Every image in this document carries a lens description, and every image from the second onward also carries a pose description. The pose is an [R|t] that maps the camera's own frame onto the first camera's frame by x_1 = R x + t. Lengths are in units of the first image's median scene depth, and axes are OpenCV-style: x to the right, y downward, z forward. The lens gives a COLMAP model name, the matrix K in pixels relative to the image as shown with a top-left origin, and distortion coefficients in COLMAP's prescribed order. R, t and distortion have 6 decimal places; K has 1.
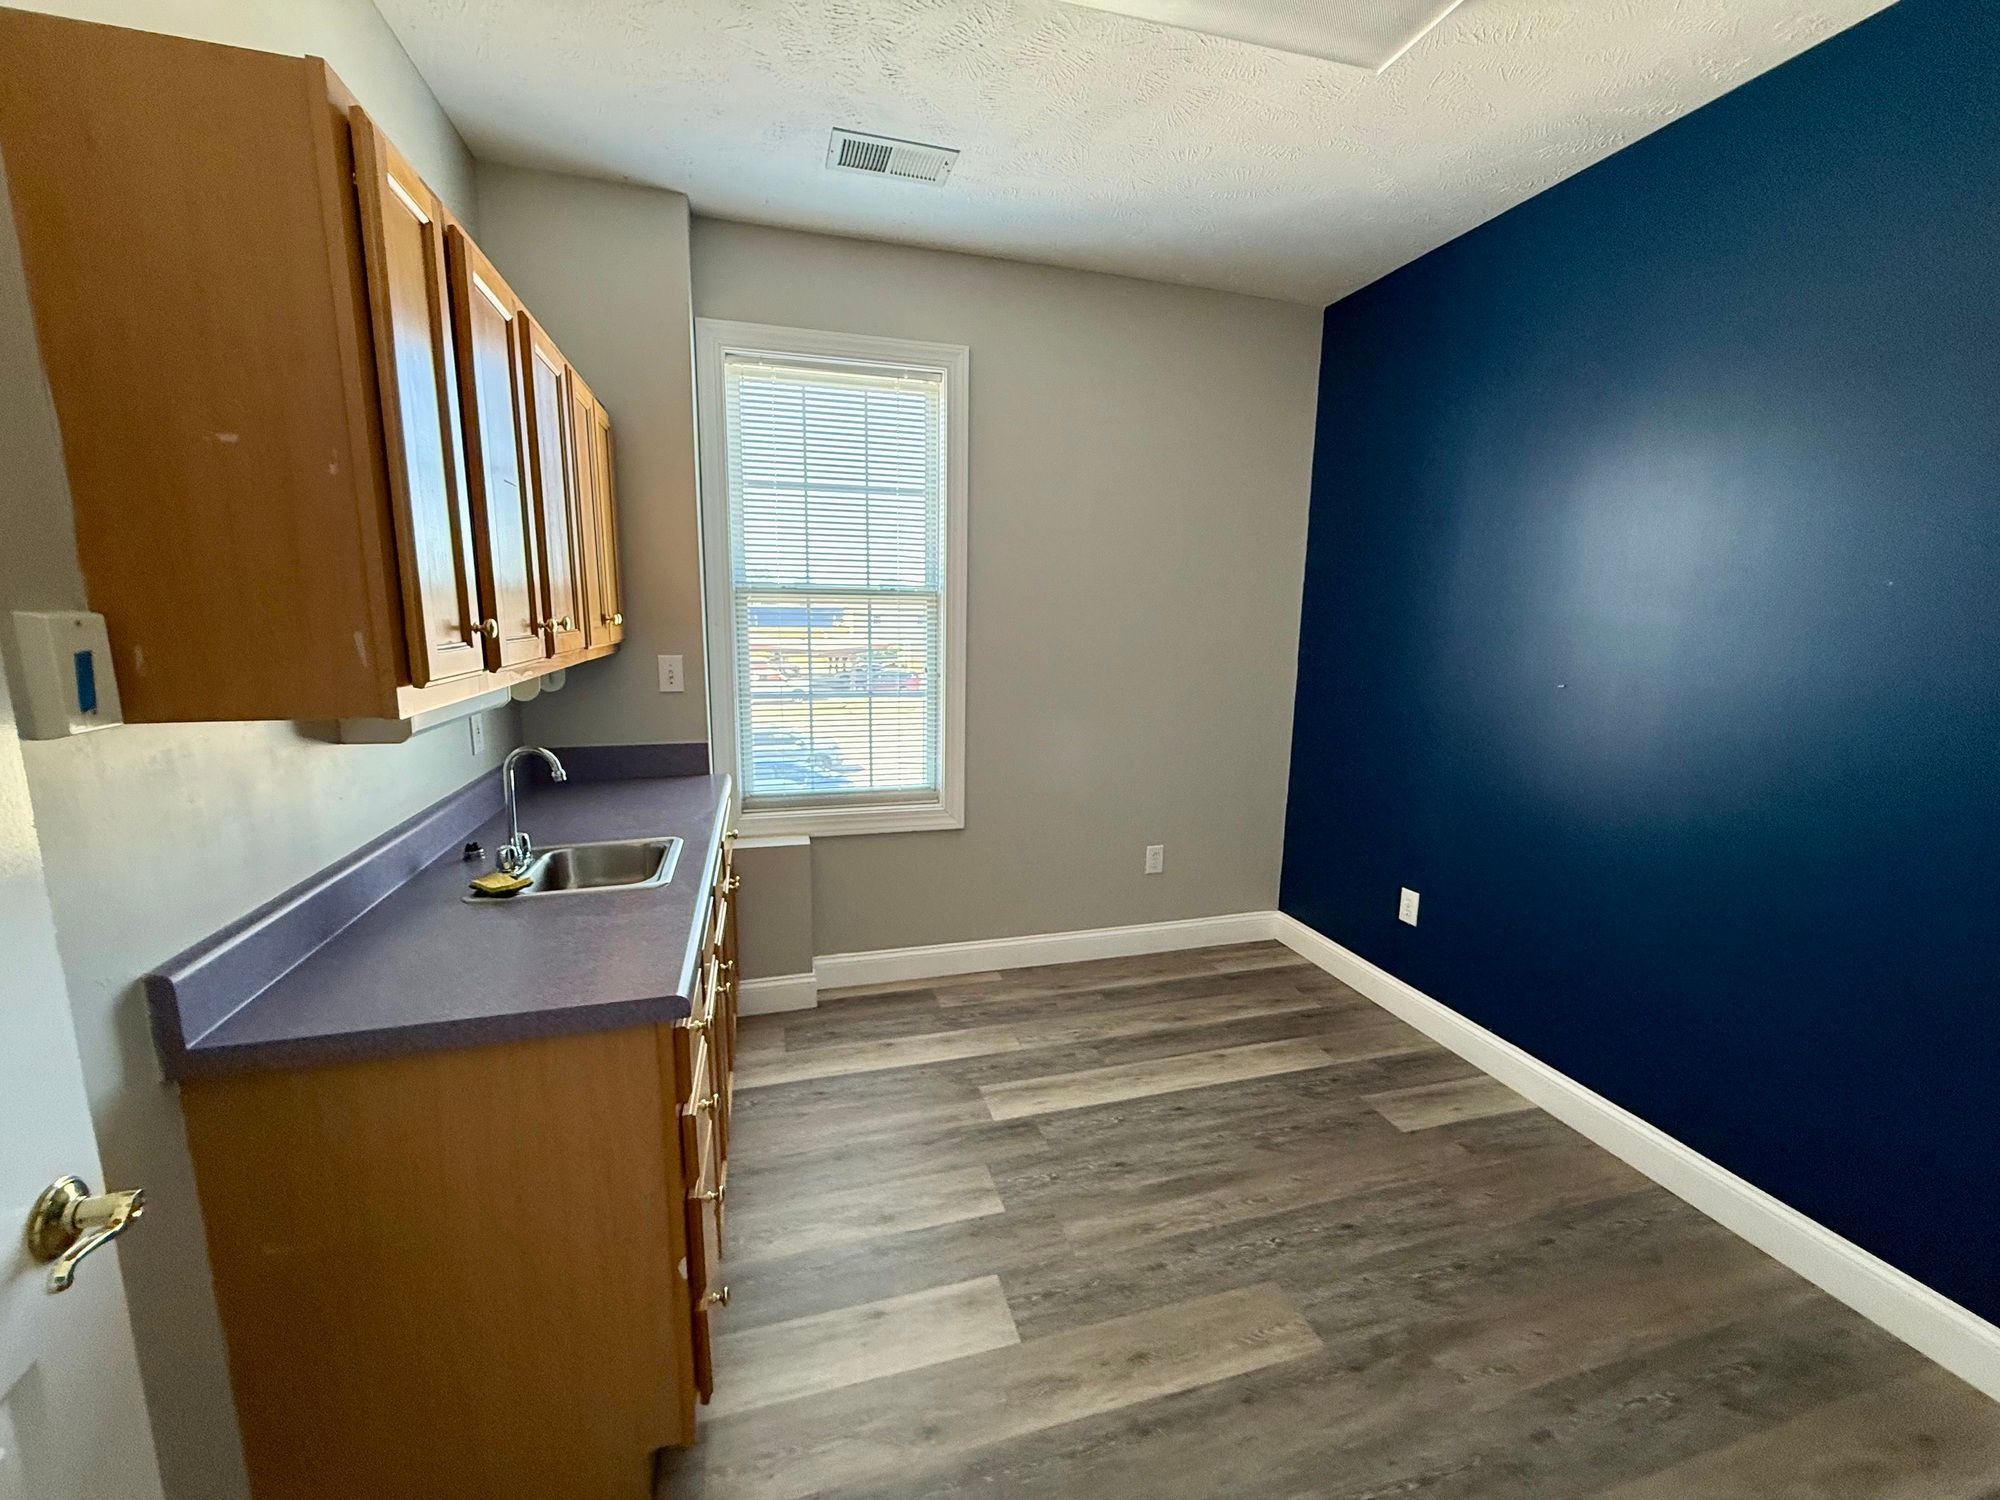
lens RADIAL K [[790.6, 0, 991.7], [0, 790.6, 747.7], [0, 0, 1]] dist [-0.004748, 0.000130]
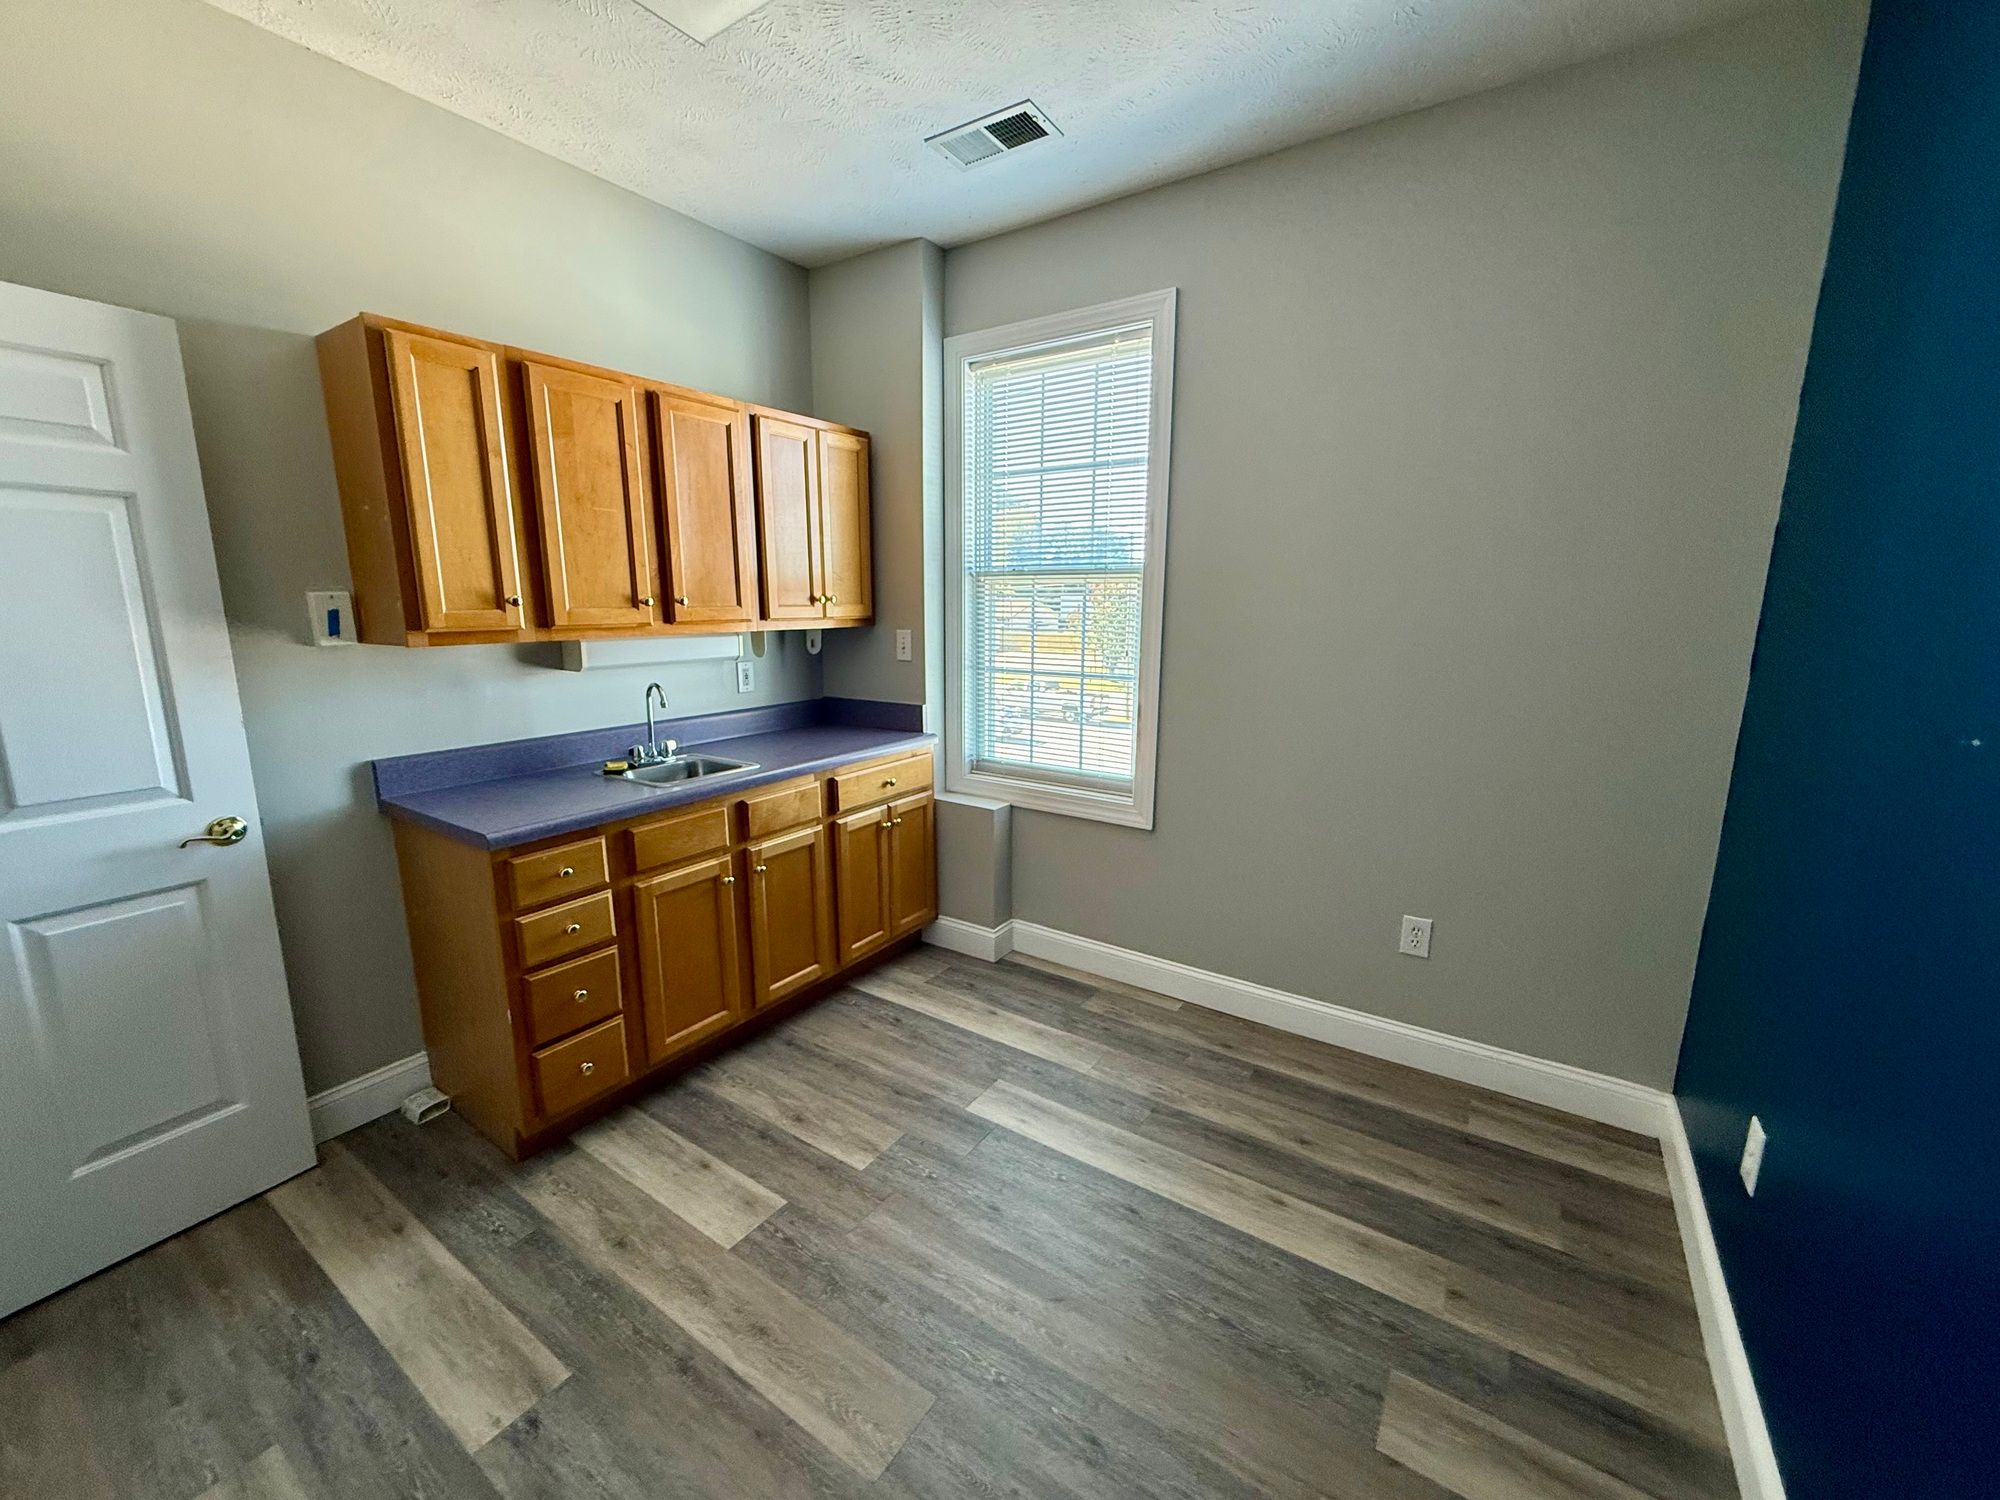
lens RADIAL K [[790.6, 0, 991.7], [0, 790.6, 747.7], [0, 0, 1]] dist [-0.004748, 0.000130]
pose [[0.647232, 0.130339, -0.751068, 0.595486], [-0.121133, 0.990340, 0.067476, -0.035485], [0.752608, 0.047306, 0.656768, 0.305660]]
